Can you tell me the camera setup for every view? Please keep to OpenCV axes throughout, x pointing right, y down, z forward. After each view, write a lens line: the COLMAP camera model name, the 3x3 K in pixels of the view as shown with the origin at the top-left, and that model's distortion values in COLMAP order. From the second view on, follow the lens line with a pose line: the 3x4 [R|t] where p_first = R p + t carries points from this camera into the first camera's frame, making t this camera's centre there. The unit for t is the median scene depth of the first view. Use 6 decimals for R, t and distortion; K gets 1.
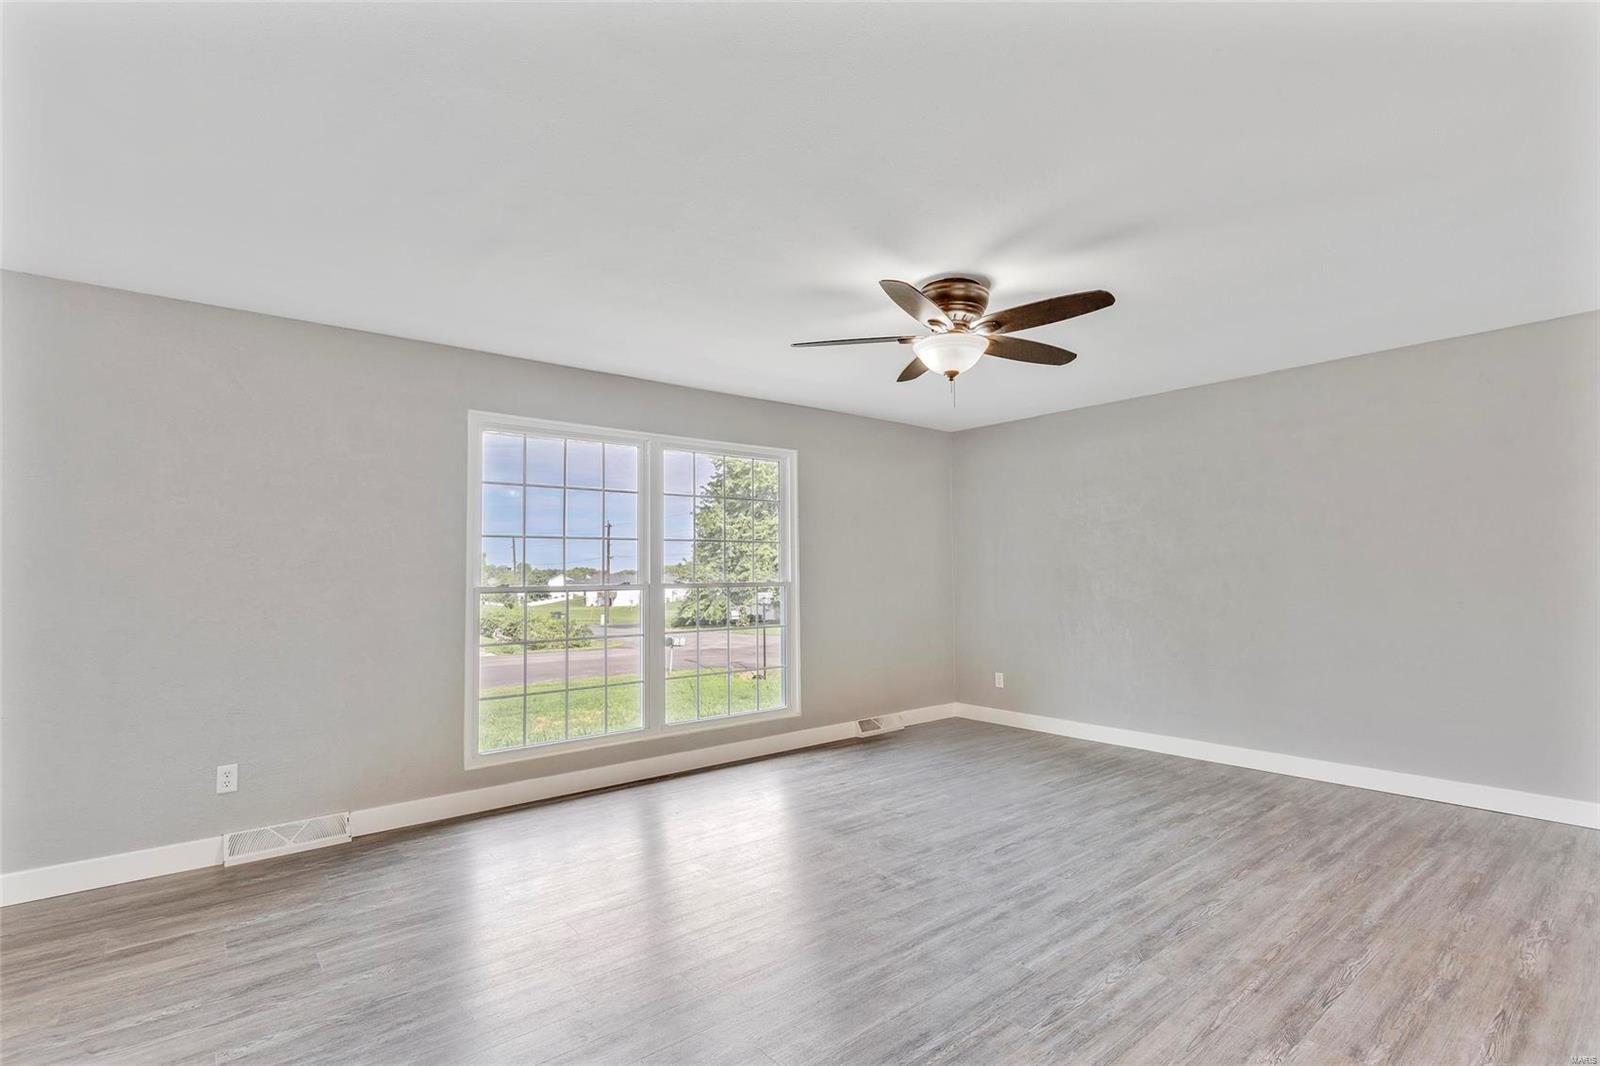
lens RADIAL K [[752.8, 0, 800.0], [0, 752.8, 533.0], [0, 0, 1]] dist [0.000268, 0.000484]
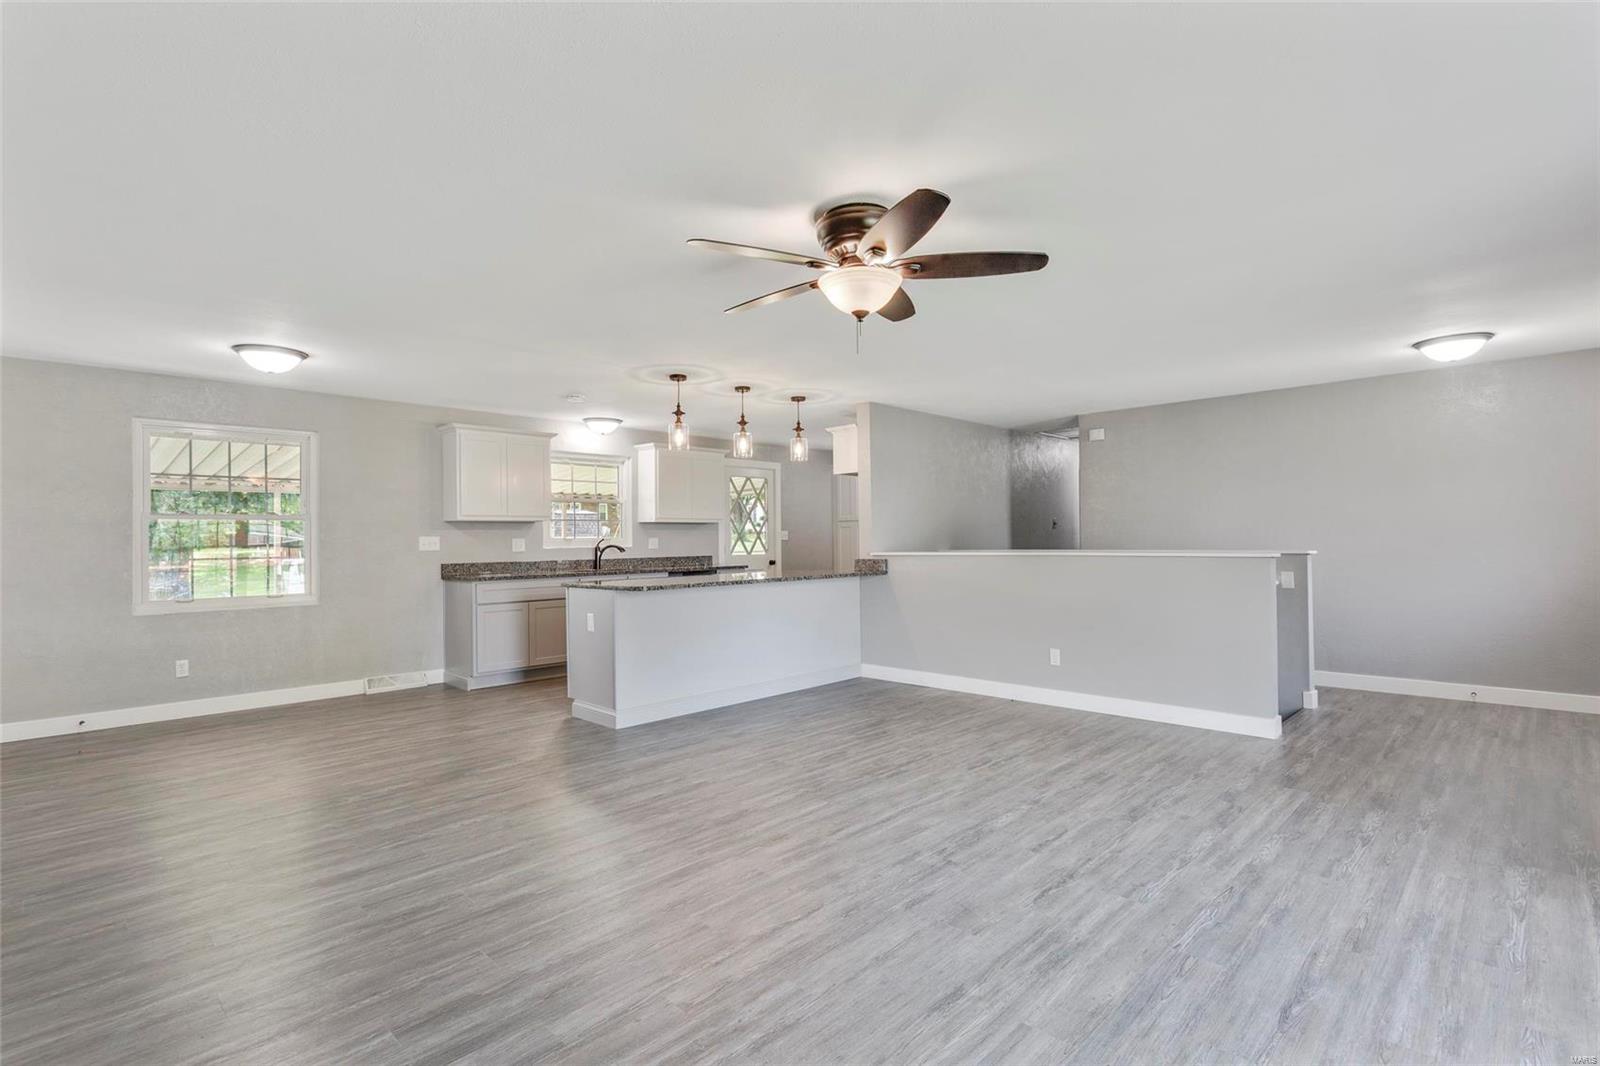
lens RADIAL K [[752.8, 0, 800.0], [0, 752.8, 533.0], [0, 0, 1]] dist [0.000268, 0.000484]
pose [[-0.994254, 0.020504, -0.105066, 0.418426], [0.026925, 0.997832, -0.060060, 0.109275], [0.103606, -0.062544, -0.992650, 2.102876]]
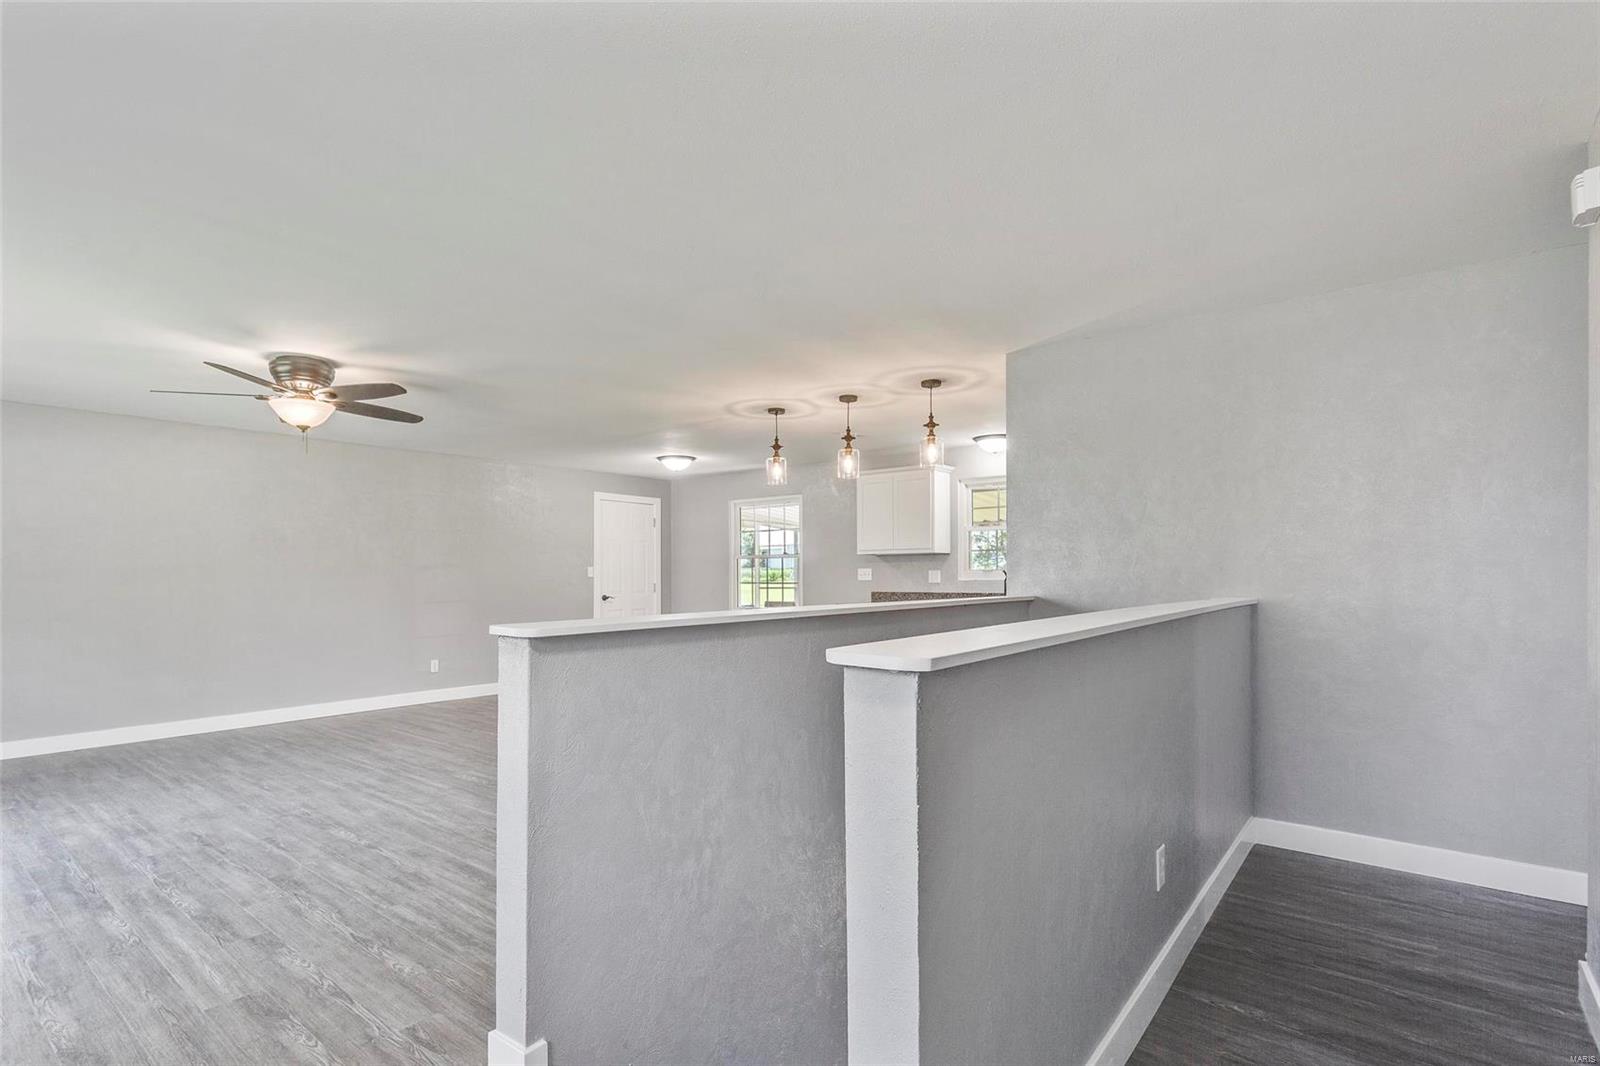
lens RADIAL K [[777.8, 0, 794.4], [0, 777.8, 583.5], [0, 0, 1]] dist [-0.001733, -0.001485]
pose [[-0.206663, -0.000364, 0.978412, -1.469168], [-0.046542, 0.998872, -0.009460, 0.042032], [-0.977305, -0.047492, -0.206447, 0.486006]]
